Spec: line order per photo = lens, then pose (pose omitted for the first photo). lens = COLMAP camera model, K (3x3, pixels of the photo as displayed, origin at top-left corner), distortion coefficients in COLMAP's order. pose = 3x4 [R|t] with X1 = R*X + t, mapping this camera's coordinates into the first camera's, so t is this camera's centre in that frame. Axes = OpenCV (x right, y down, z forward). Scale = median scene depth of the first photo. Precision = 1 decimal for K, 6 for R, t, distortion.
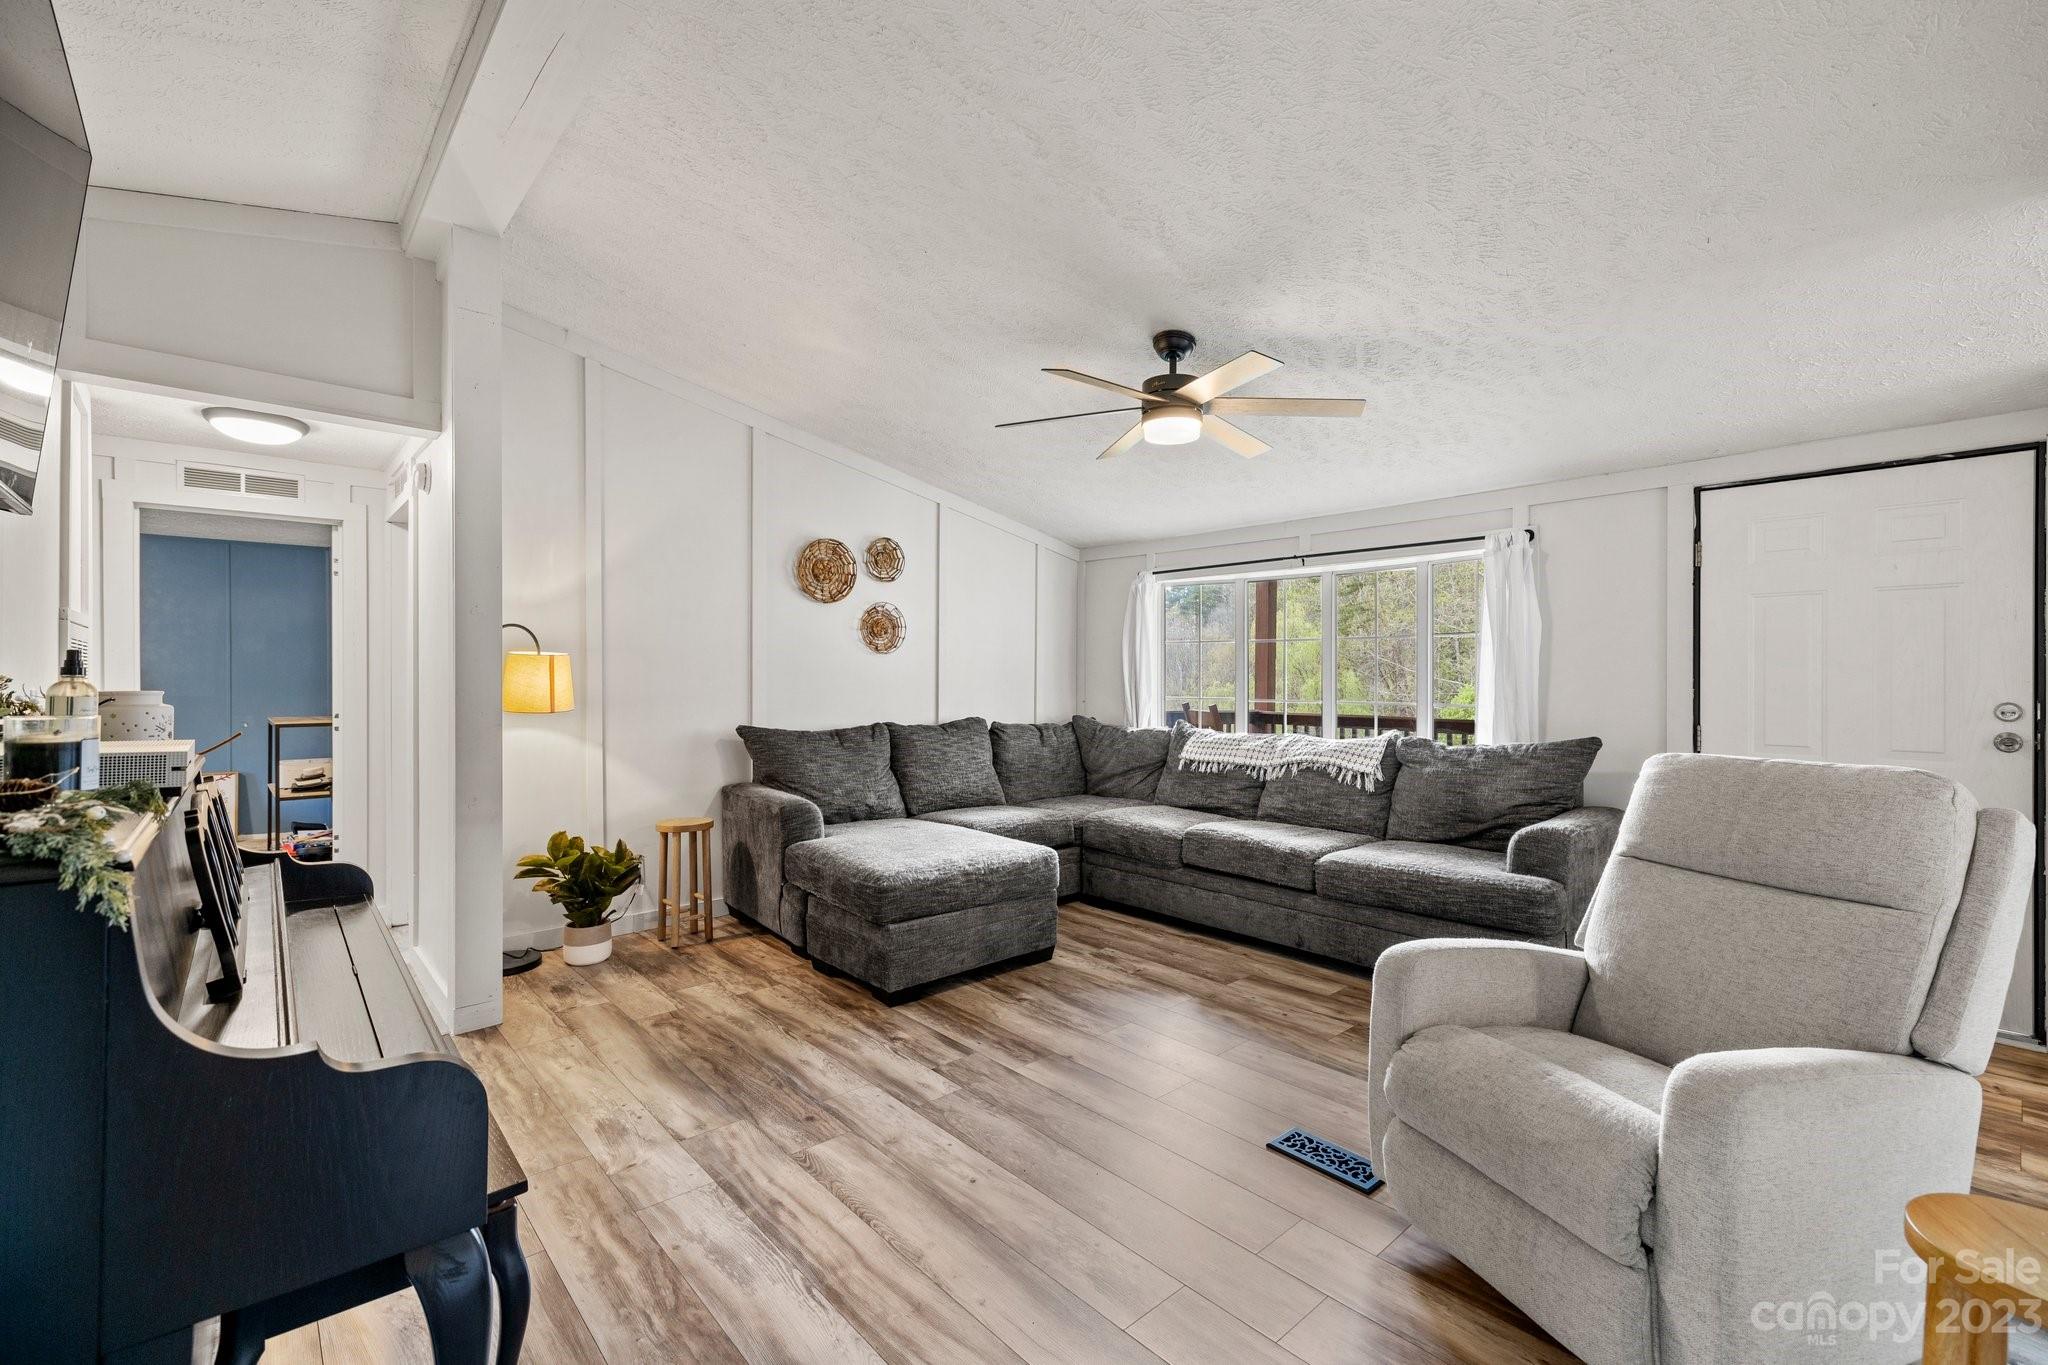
lens RADIAL K [[882.7, 0, 1024.0], [0, 882.7, 682.5], [0, 0, 1]] dist [0.001196, 0.000228]
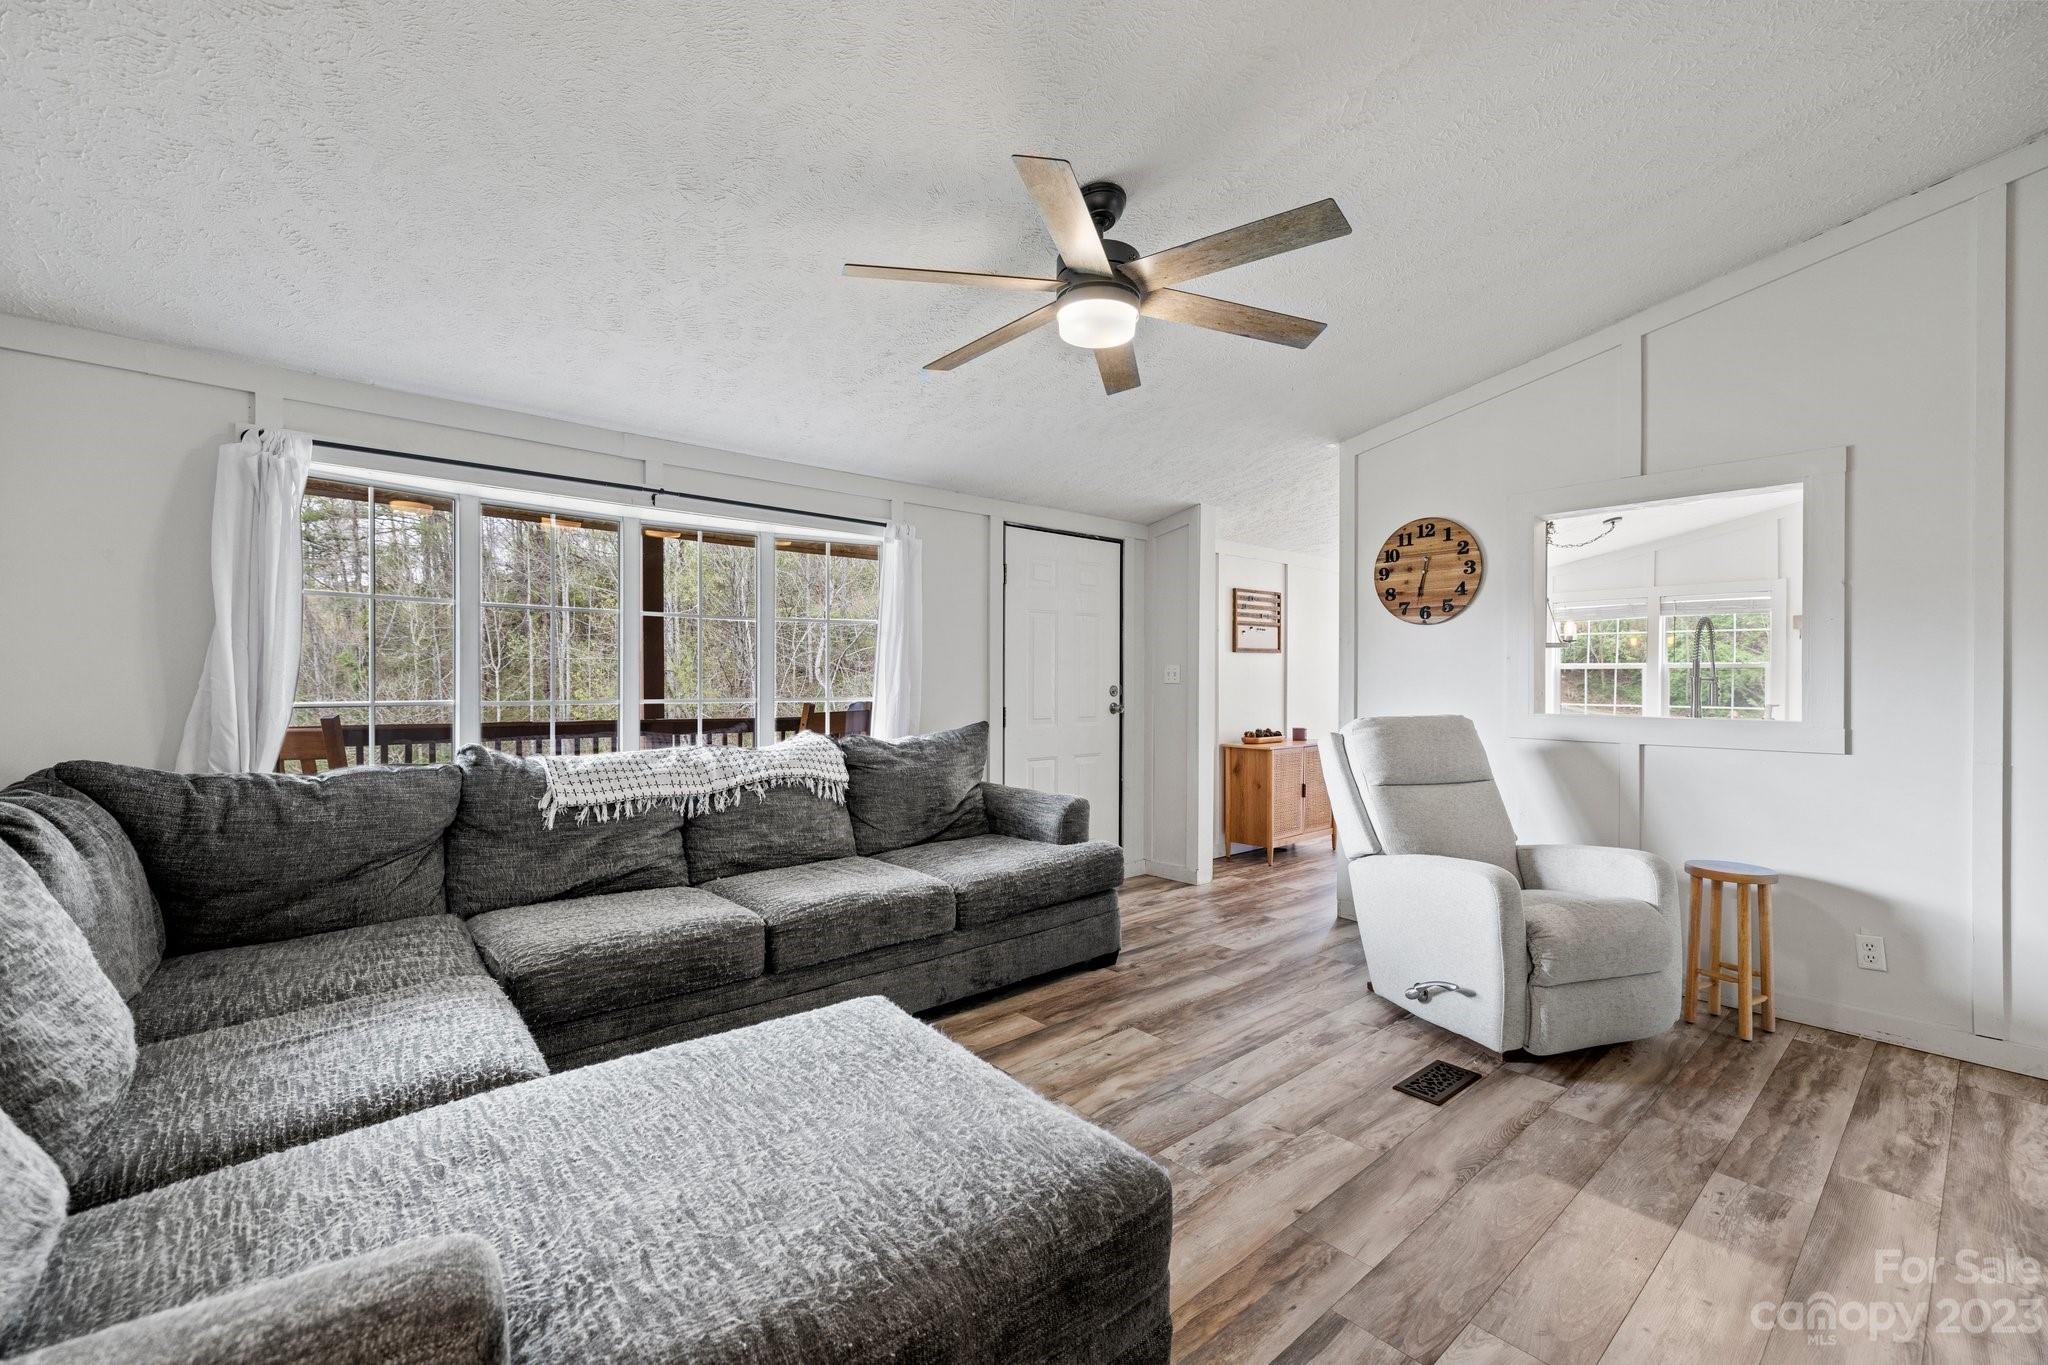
lens RADIAL K [[872.4, 0, 1024.0], [0, 872.4, 682.5], [0, 0, 1]] dist [0.003292, 0.000475]
pose [[0.001392, -0.006949, 0.999975, -0.475173], [0.001433, 0.999975, 0.006947, 0.003164], [-0.999998, 0.001423, 0.001402, 0.914826]]
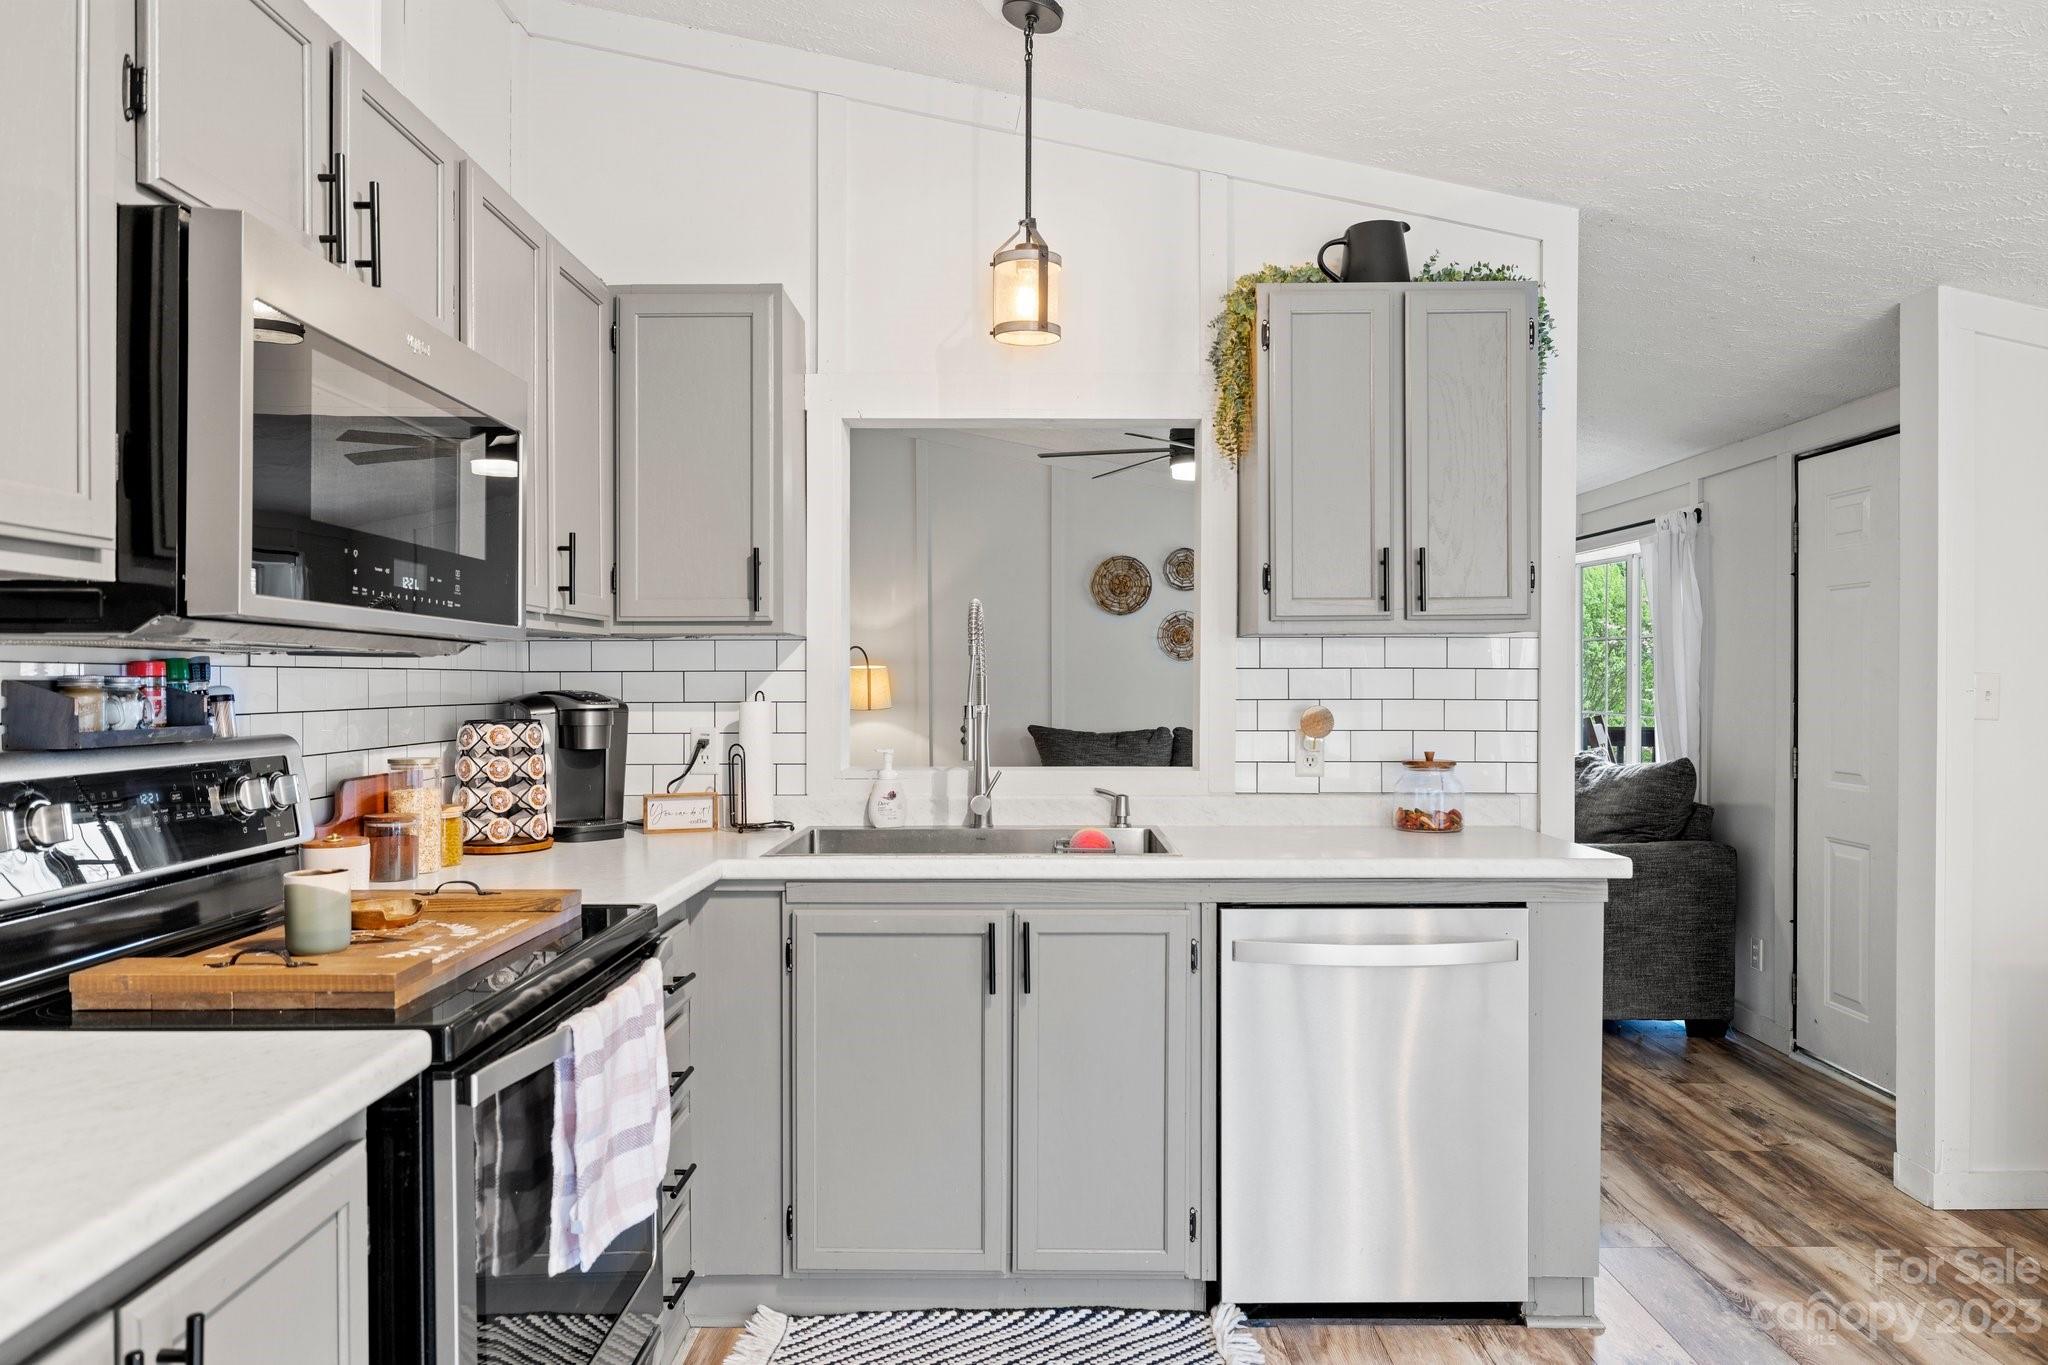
lens RADIAL K [[1299.8, 0, 1024.0], [0, 1299.8, 682.5], [0, 0, 1]] dist [0.000342, 0.000093]
pose [[0.743827, 0.001605, -0.668370, 0.971071], [-0.000553, 0.999998, 0.001786, -0.012571], [0.668372, -0.000959, 0.743827, -0.346392]]
